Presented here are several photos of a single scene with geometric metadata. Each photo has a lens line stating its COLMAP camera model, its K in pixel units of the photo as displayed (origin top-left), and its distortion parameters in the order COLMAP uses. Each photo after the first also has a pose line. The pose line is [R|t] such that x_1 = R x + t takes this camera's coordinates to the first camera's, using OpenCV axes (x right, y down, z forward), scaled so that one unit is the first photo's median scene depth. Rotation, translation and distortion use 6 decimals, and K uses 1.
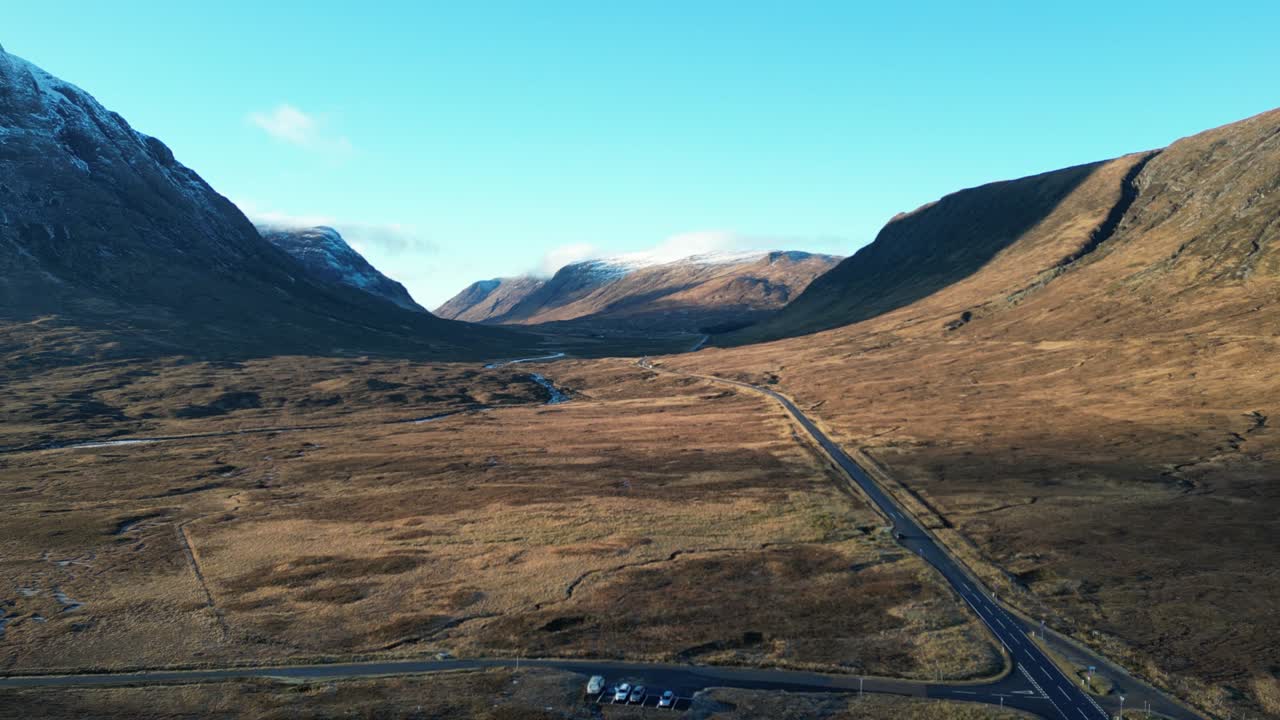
lens RADIAL K [[933.4, 0, 636.6], [0, 933.4, 361.3], [0, 0, 1]] dist [0.153824, -0.191275]
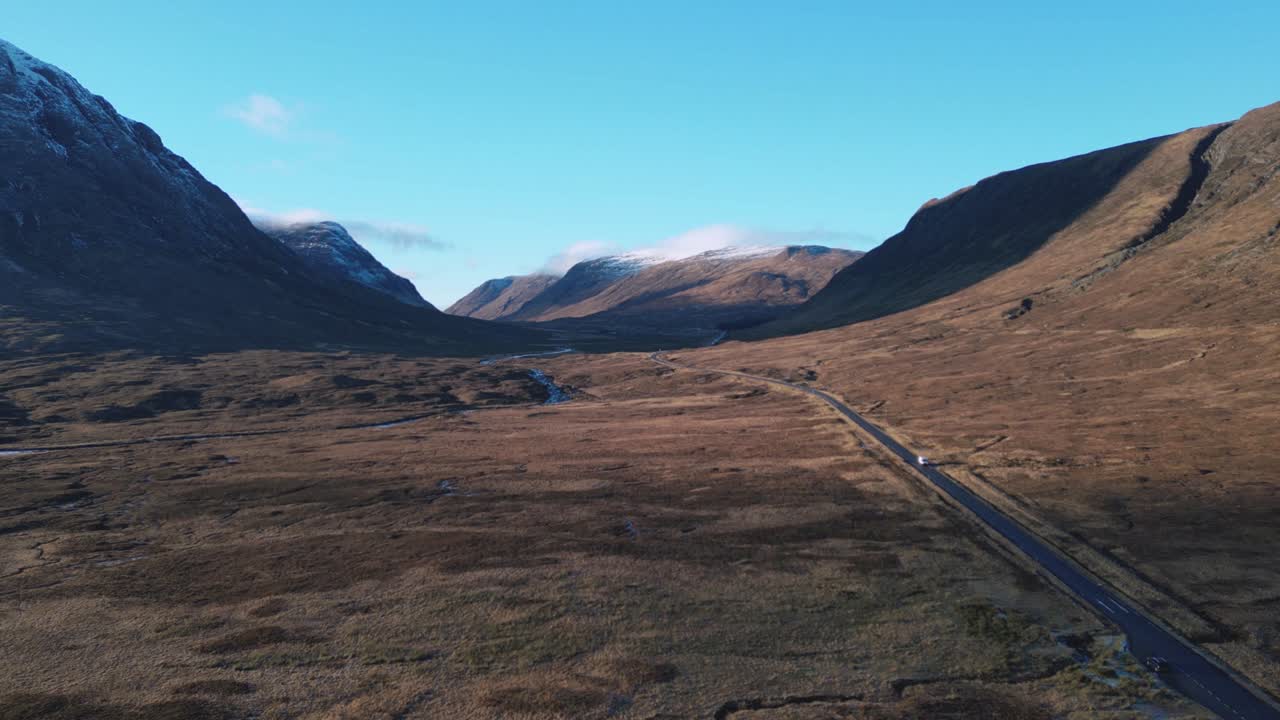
lens RADIAL K [[933.4, 0, 636.6], [0, 933.4, 361.3], [0, 0, 1]] dist [0.153824, -0.191275]
pose [[0.999893, -0.000886, -0.014608, 0.000595], [0.000895, 0.999999, 0.000591, 0.005244], [0.014607, -0.000604, 0.999893, 0.129994]]
